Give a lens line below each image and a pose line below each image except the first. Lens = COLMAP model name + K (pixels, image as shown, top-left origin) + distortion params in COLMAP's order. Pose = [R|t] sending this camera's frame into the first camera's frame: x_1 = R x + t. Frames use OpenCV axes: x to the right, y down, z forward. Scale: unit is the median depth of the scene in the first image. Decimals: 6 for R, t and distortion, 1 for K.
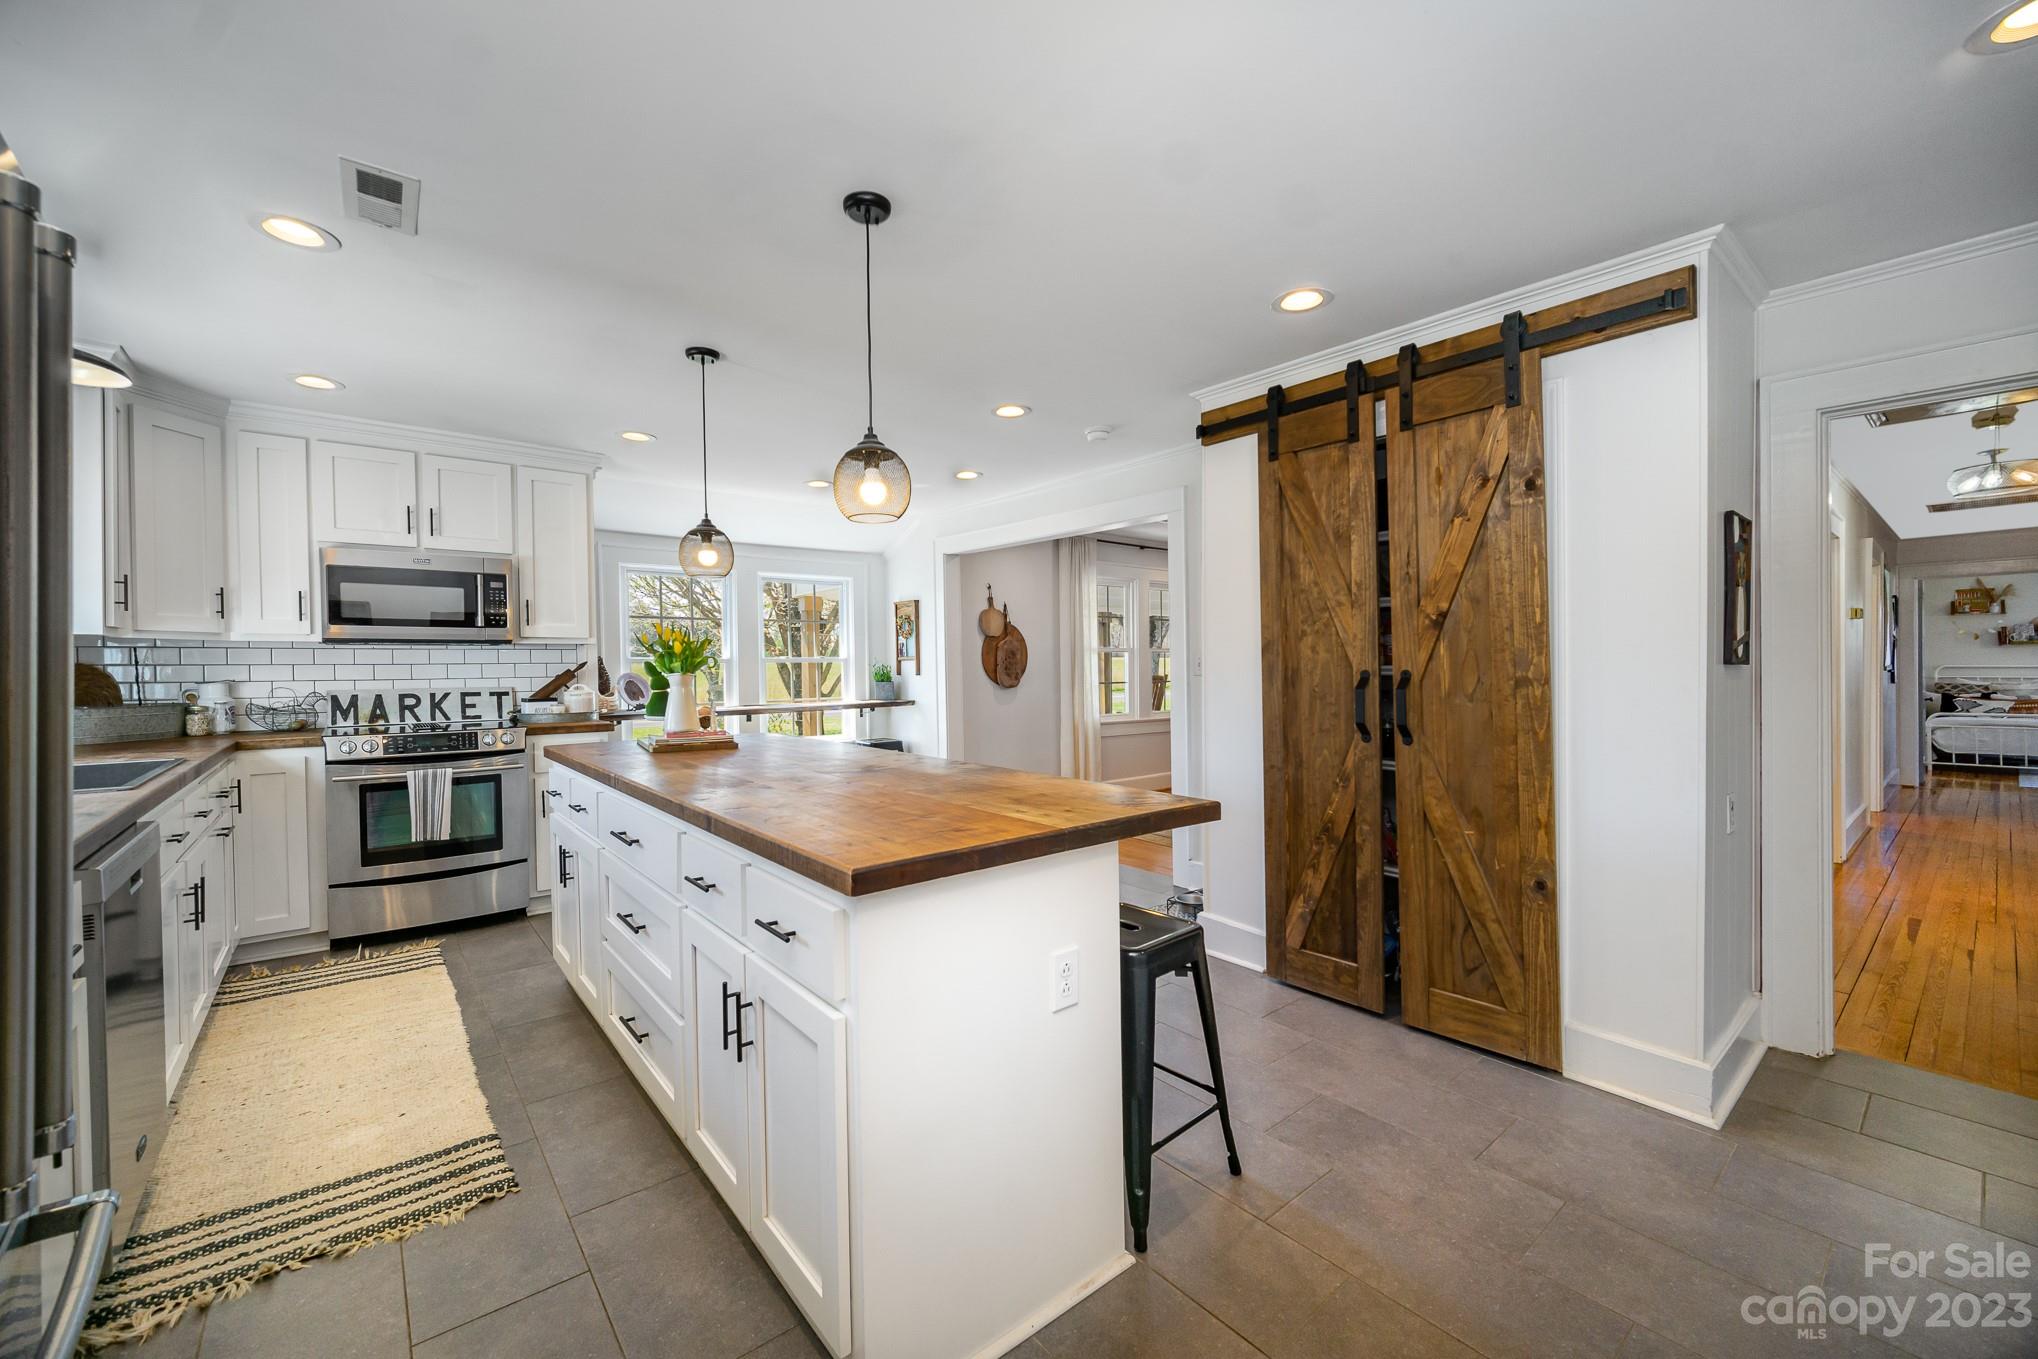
lens RADIAL K [[805.3, 0, 1007.3], [0, 805.3, 672.8], [0, 0, 1]] dist [-0.000037, -0.000072]
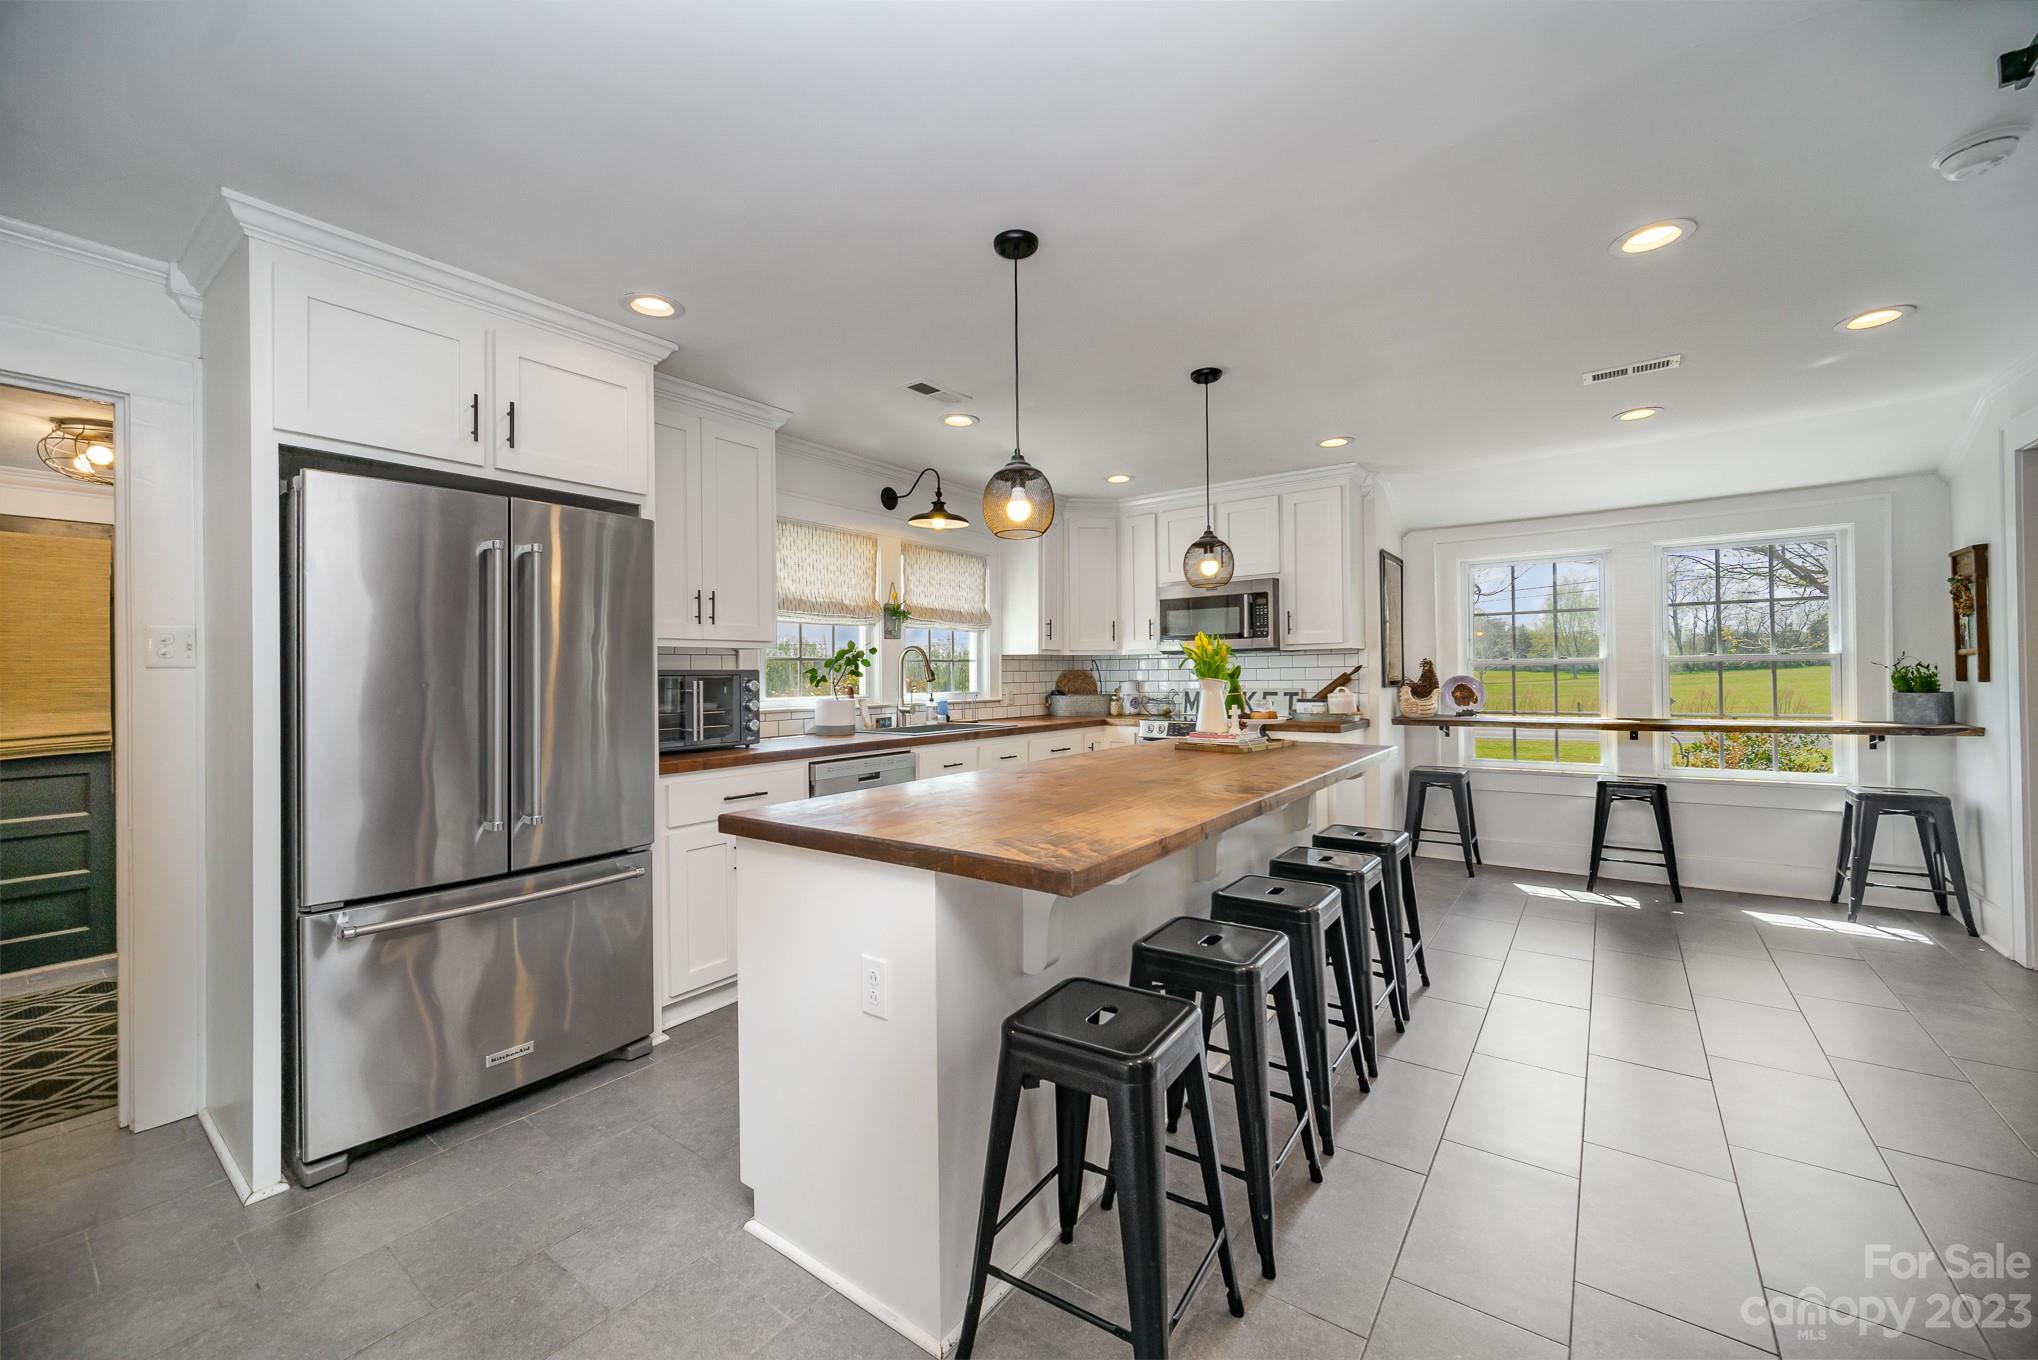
lens RADIAL K [[805.3, 0, 1007.3], [0, 805.3, 673.3], [0, 0, 1]] dist [-0.000037, -0.000072]
pose [[0.241146, 0.001306, -0.970488, 0.428798], [-0.000010, 0.999999, 0.001343, -0.005398], [0.970489, -0.000314, 0.241146, 0.364633]]
